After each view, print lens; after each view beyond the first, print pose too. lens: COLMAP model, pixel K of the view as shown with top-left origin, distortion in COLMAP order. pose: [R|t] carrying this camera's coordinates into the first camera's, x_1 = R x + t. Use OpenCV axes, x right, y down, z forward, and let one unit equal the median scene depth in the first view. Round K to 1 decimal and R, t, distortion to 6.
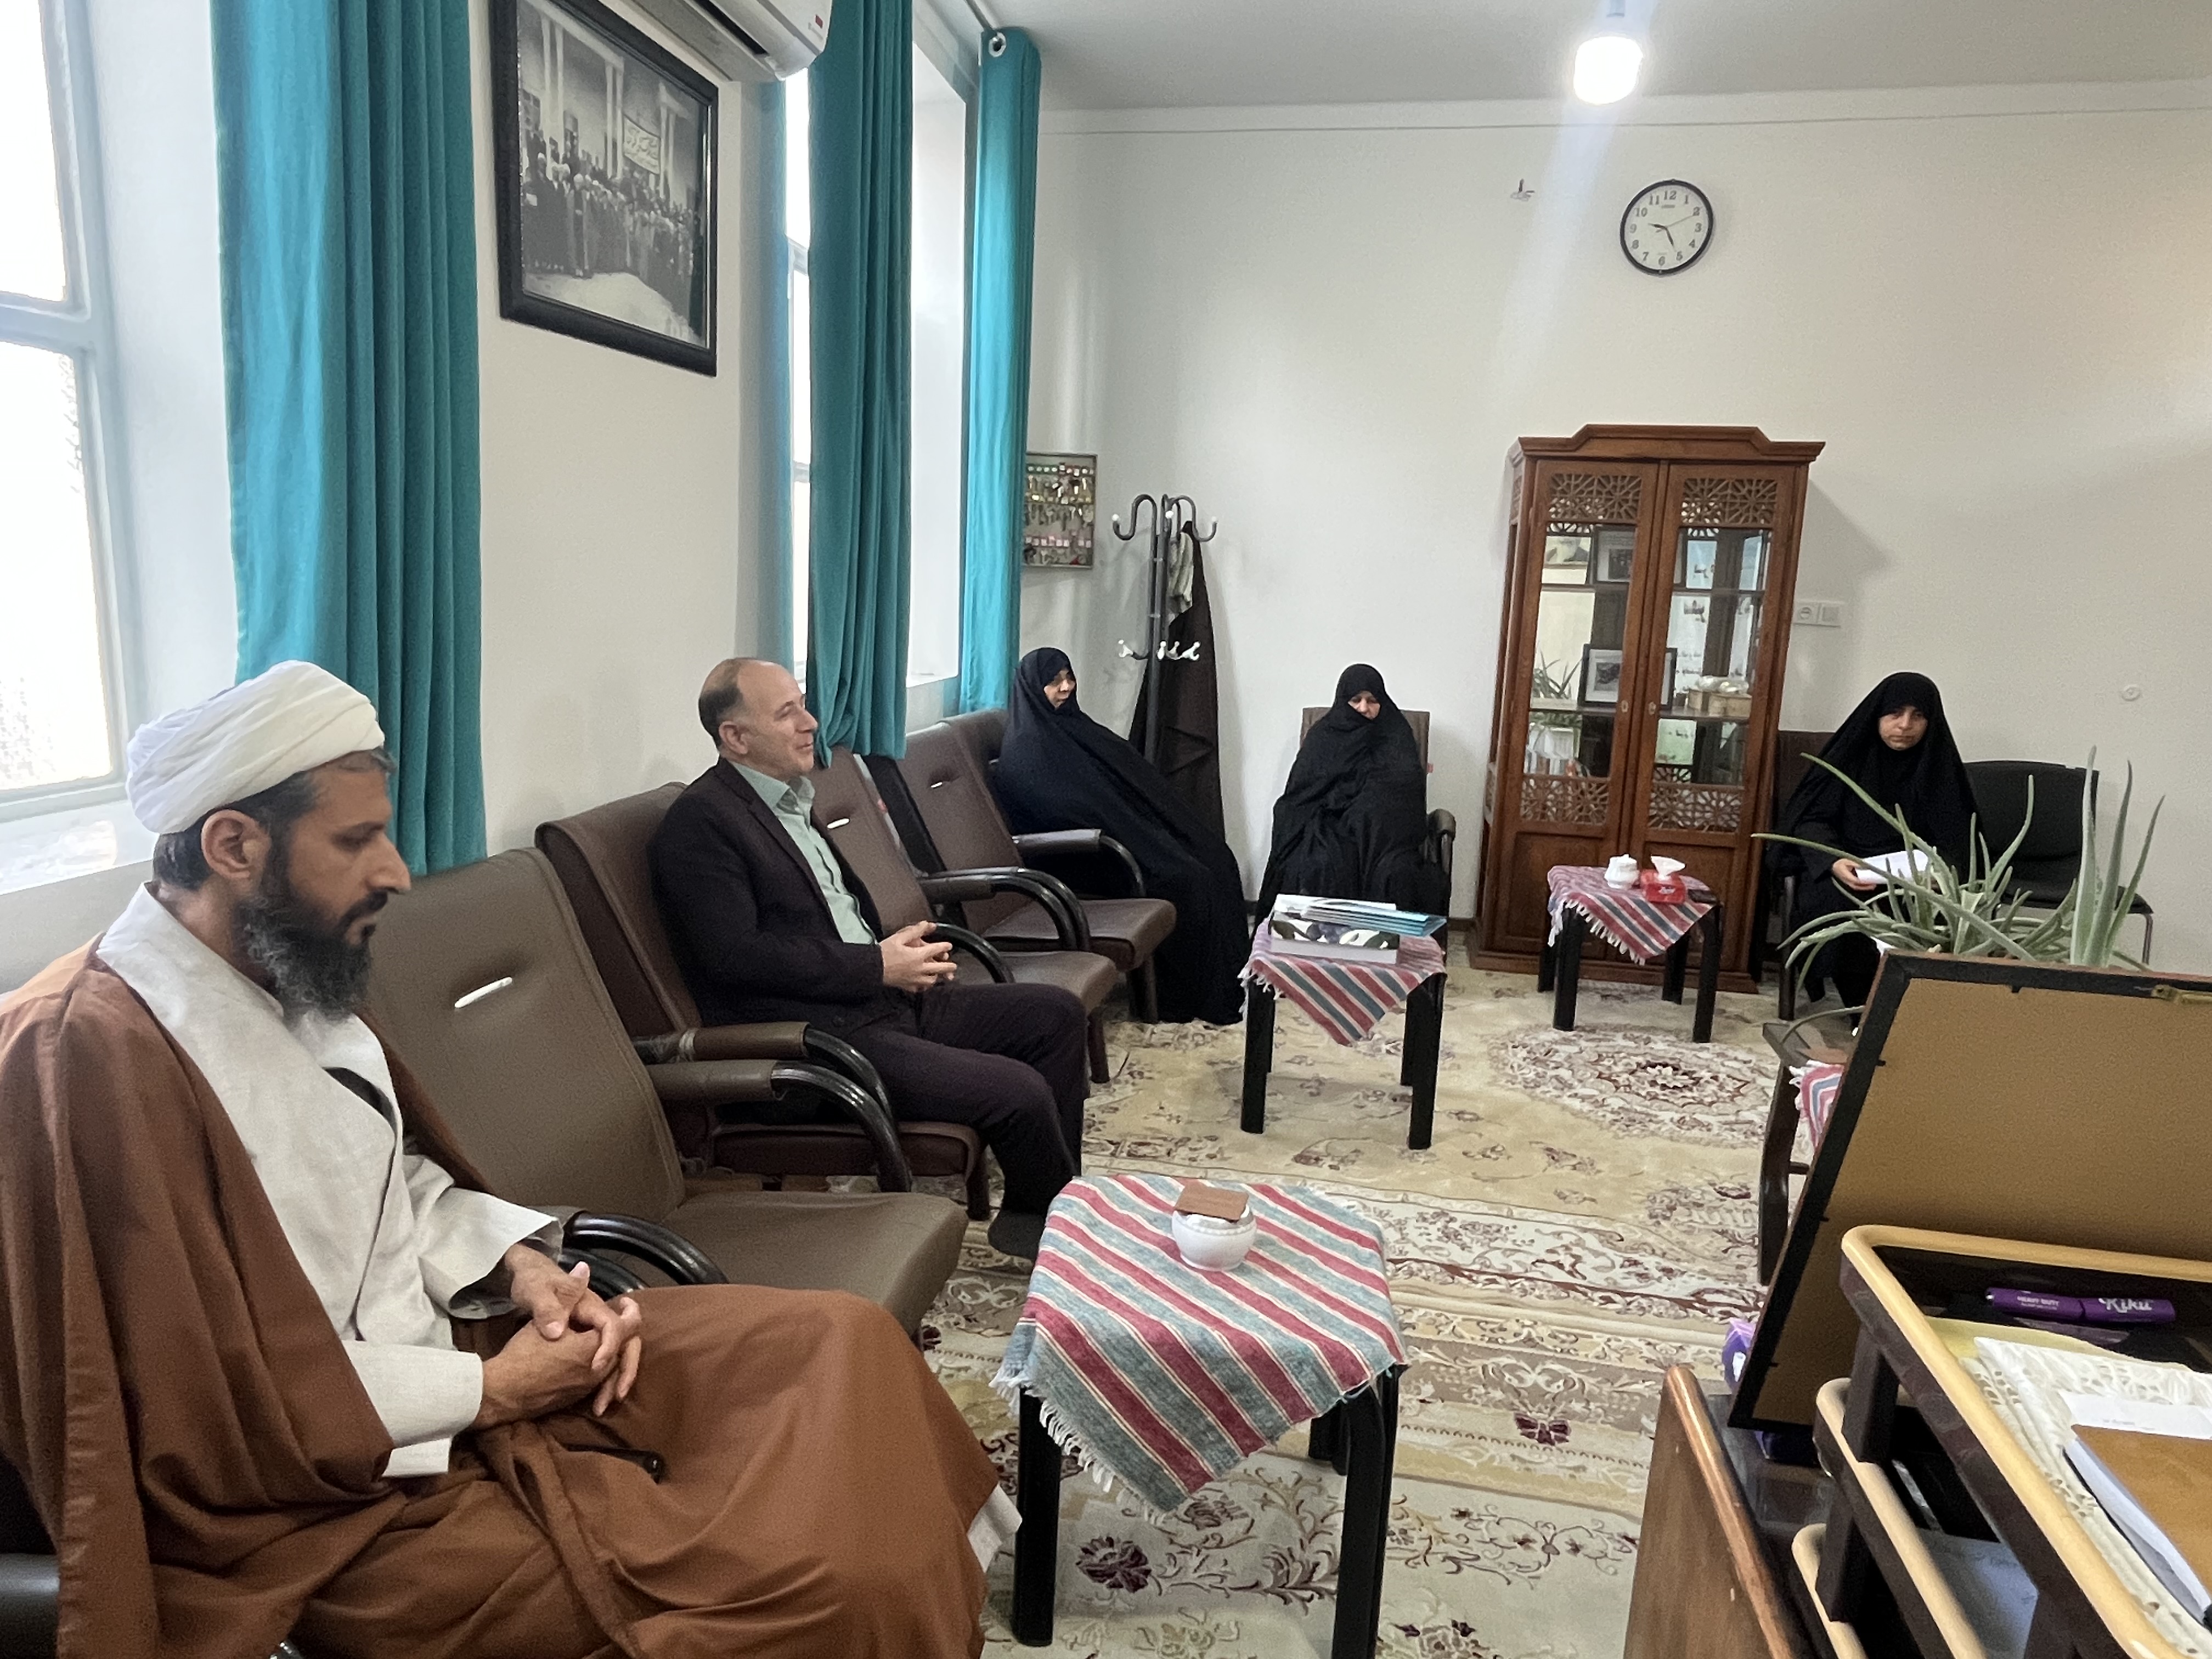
lens RADIAL K [[1364.4, 0, 1106.0], [0, 1364.4, 829.5], [0, 0, 1]] dist [-0.001218, -0.001560]
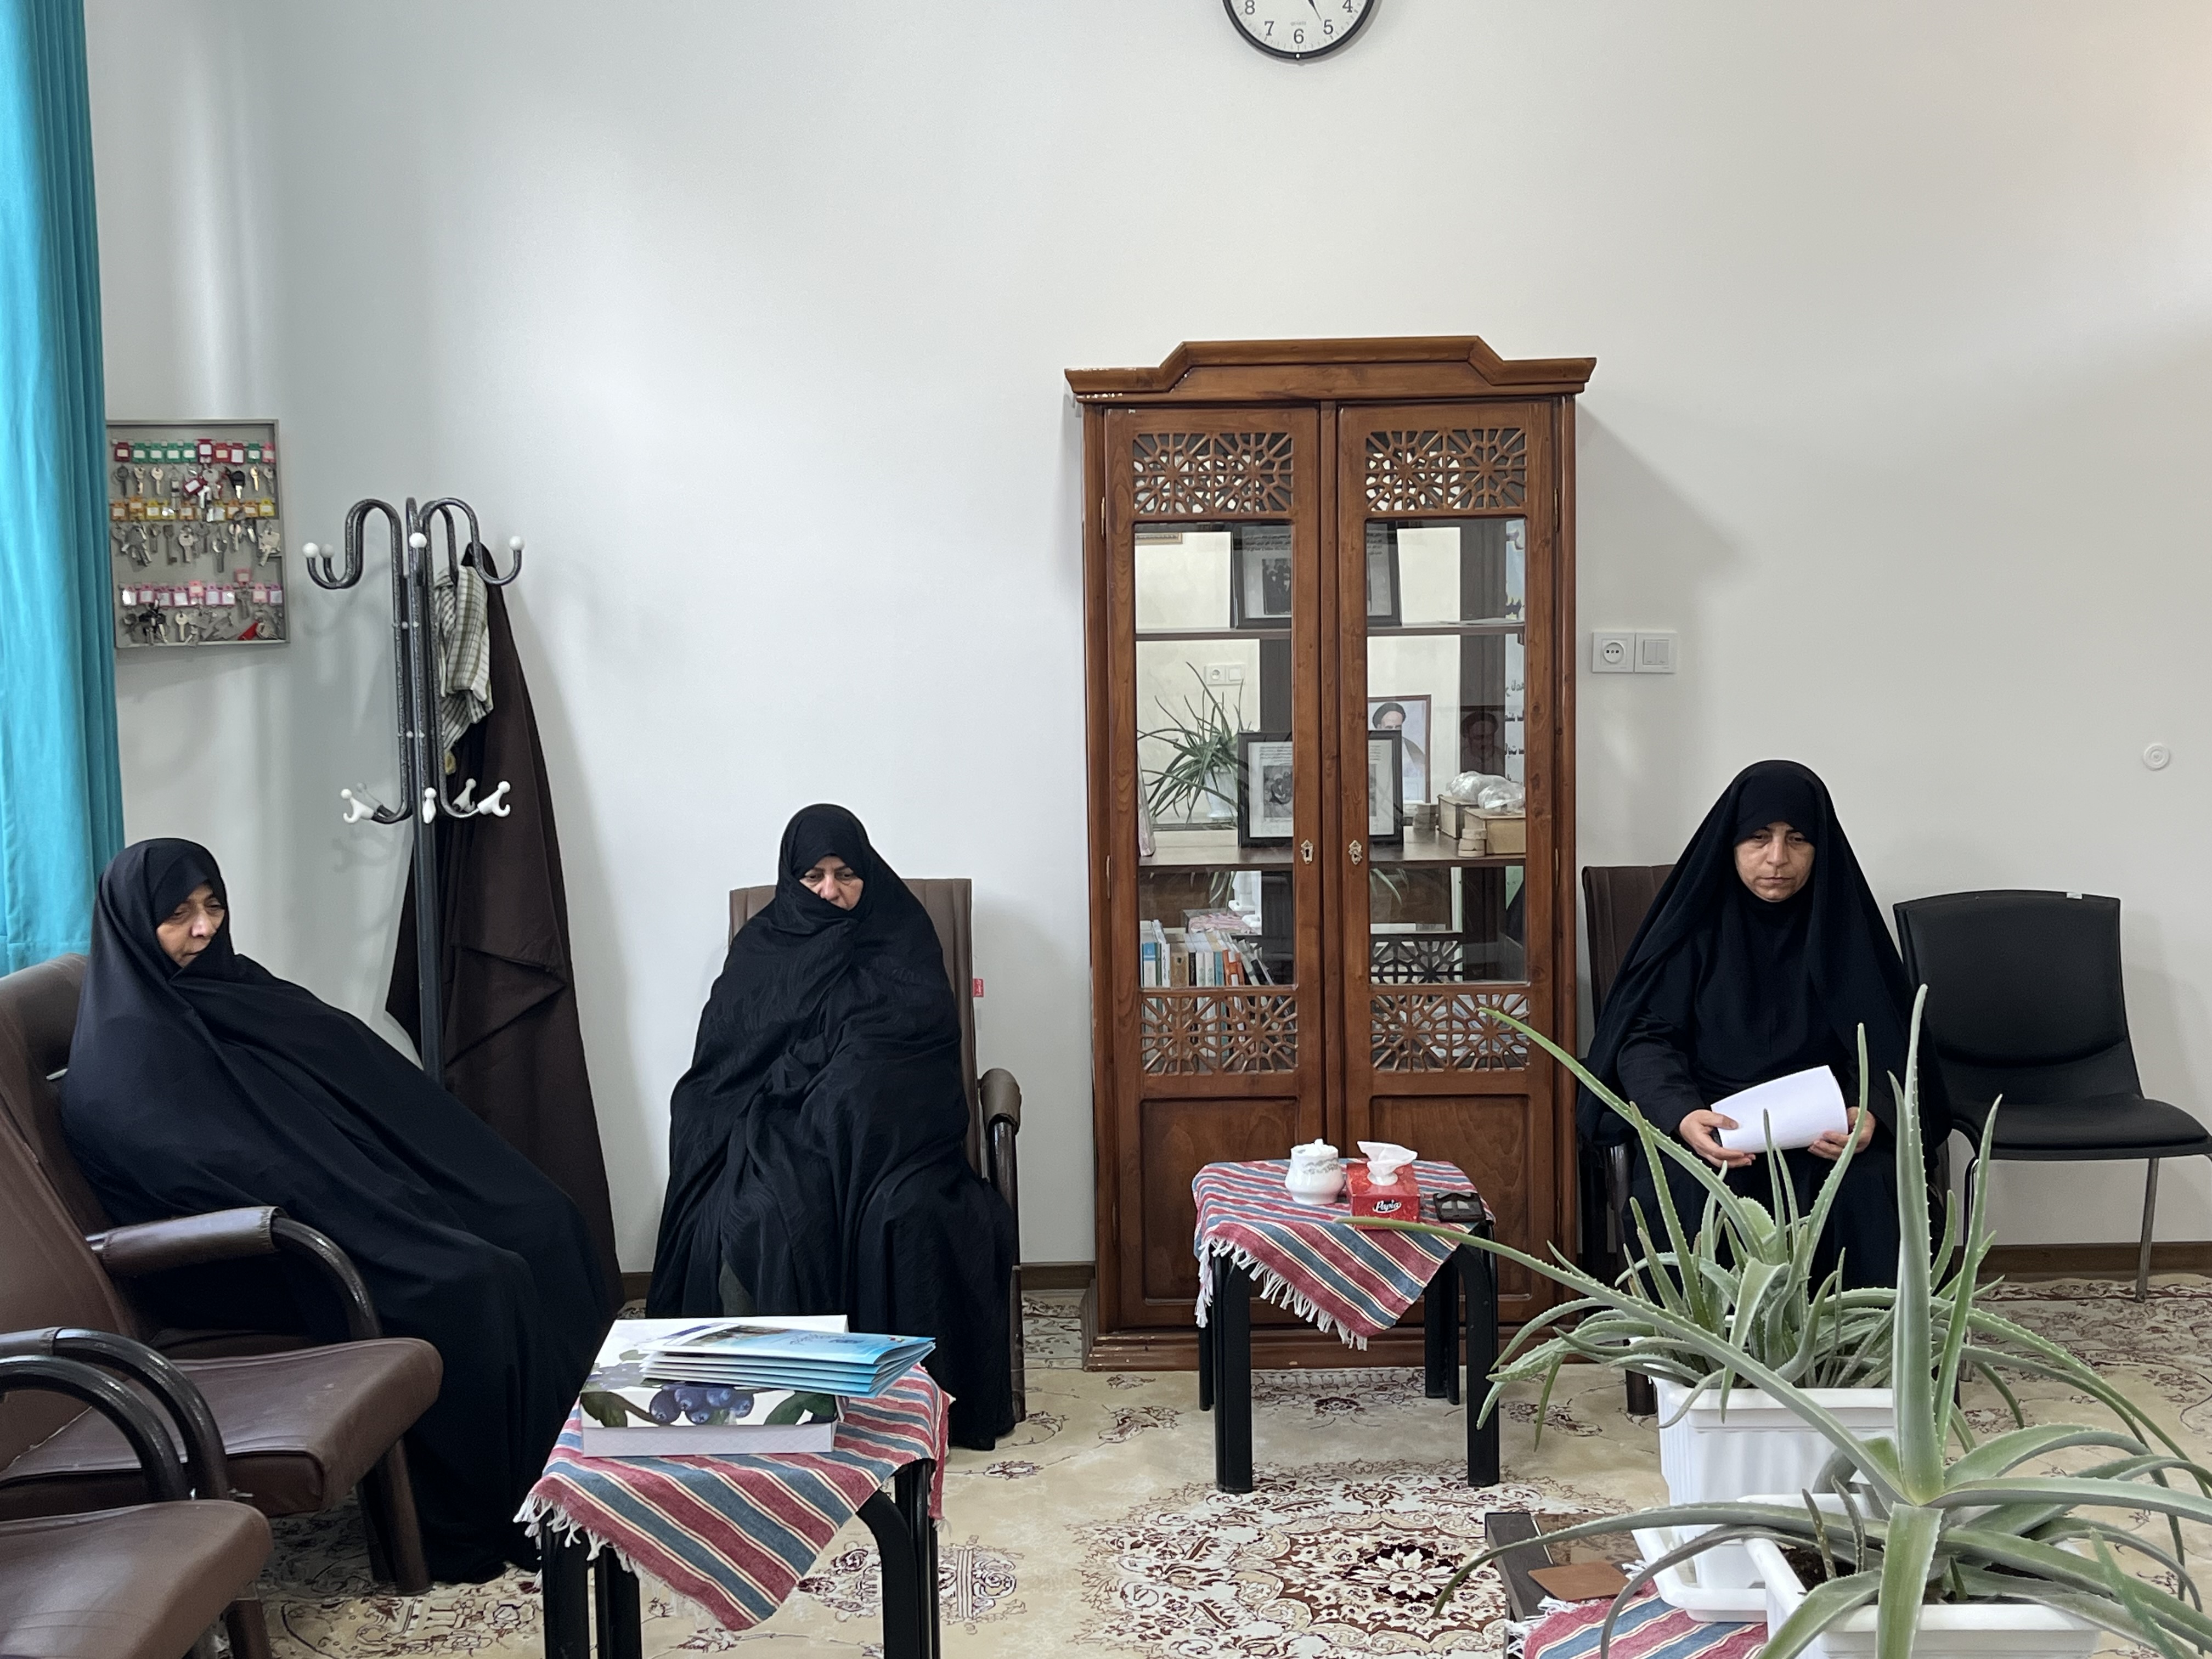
lens RADIAL K [[2569.1, 0, 1106.0], [0, 2569.1, 829.5], [0, 0, 1]] dist [0.180742, -0.730857]
pose [[0.976196, -0.078303, 0.202262, 0.104908], [0.092198, 0.993919, -0.060202, -0.048340], [-0.196319, 0.077417, 0.977479, 0.022000]]
